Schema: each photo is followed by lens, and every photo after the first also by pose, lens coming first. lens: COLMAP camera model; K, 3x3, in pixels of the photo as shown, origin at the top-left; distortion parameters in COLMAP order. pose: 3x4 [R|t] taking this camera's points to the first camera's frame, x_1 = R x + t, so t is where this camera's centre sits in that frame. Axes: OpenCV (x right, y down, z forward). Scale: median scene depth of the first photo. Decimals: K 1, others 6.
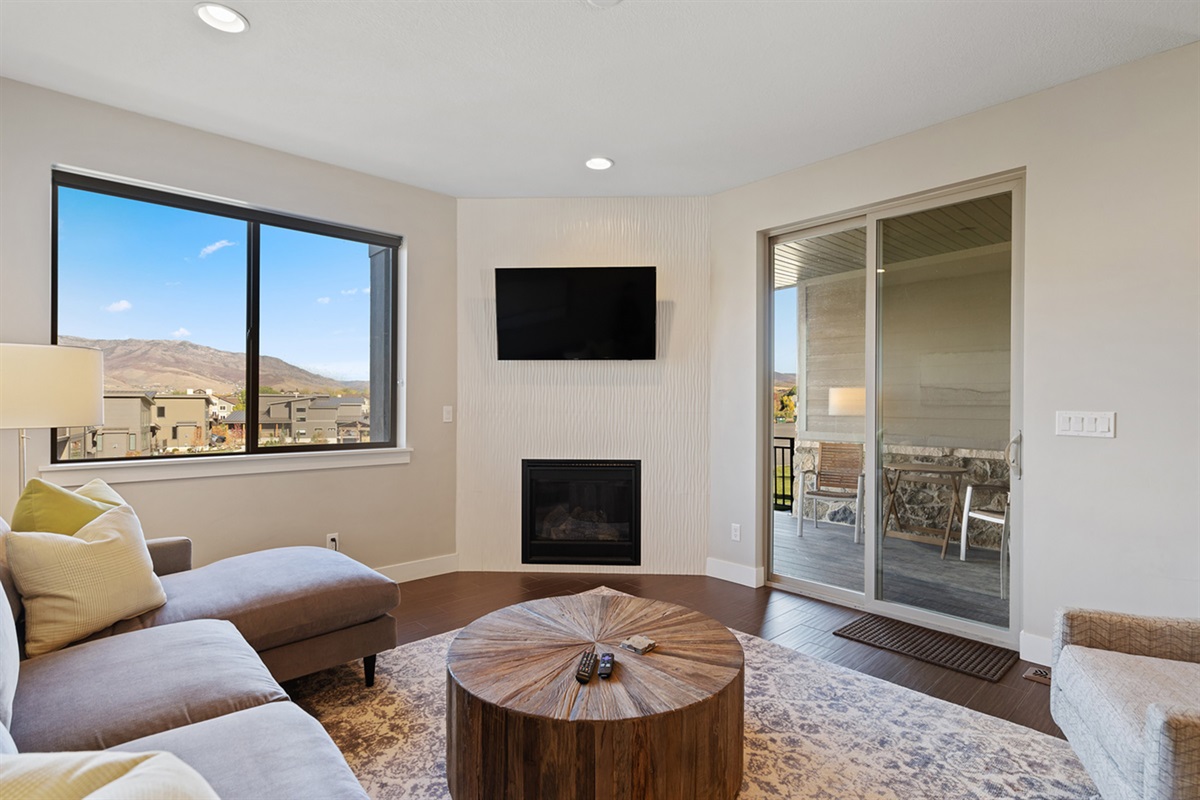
lens RADIAL K [[591.1, 0, 600.0], [0, 591.1, 400.0], [0, 0, 1]] dist [0.003678, 0.000710]
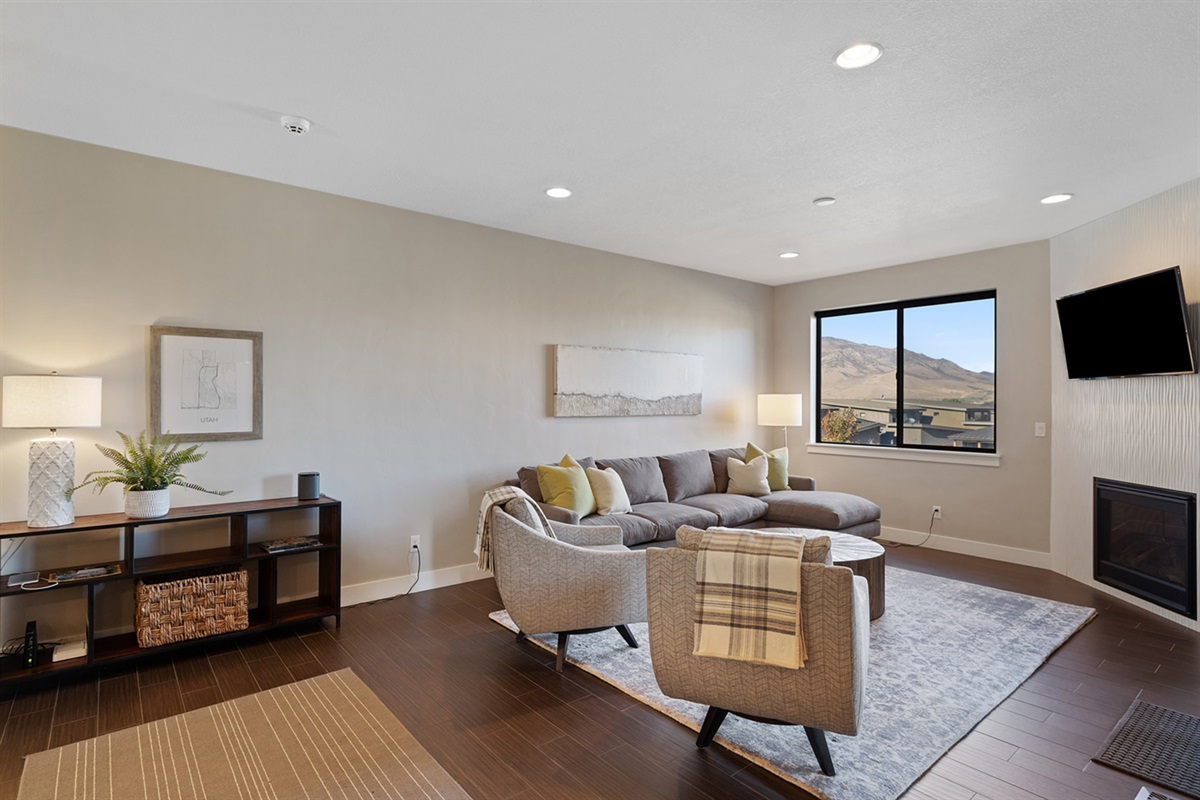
lens RADIAL K [[603.0, 0, 600.0], [0, 603.0, 400.0], [0, 0, 1]] dist [0.004878, 0.000751]
pose [[-0.048027, -0.005449, -0.998831, 0.975682], [-0.002059, 0.999984, -0.005357, -0.026830], [0.998844, 0.001799, -0.048038, 0.198037]]
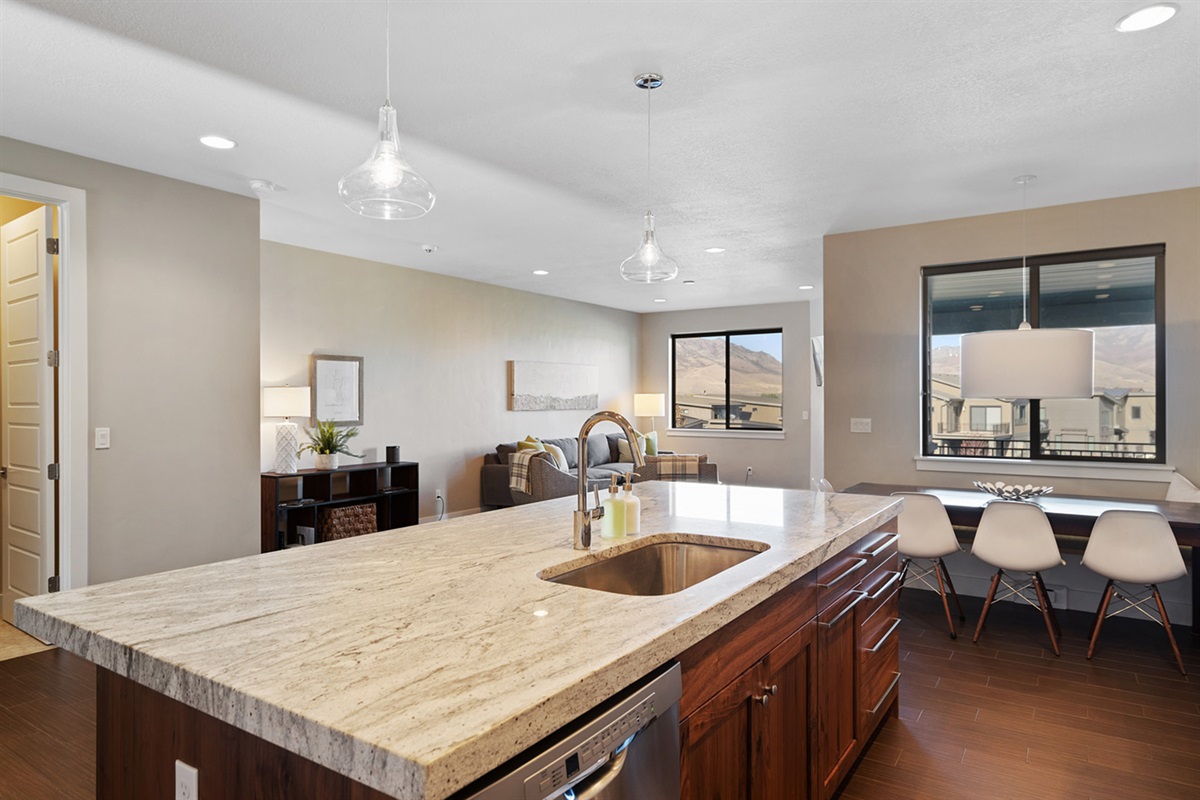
lens RADIAL K [[715.2, 0, 600.0], [0, 715.2, 400.0], [0, 0, 1]] dist [0.003713, 0.001008]
pose [[0.243778, -0.000887, -0.969831, 1.828877], [0.003615, 0.999993, -0.000006, -0.028969], [0.969824, -0.003505, 0.243779, -0.202764]]
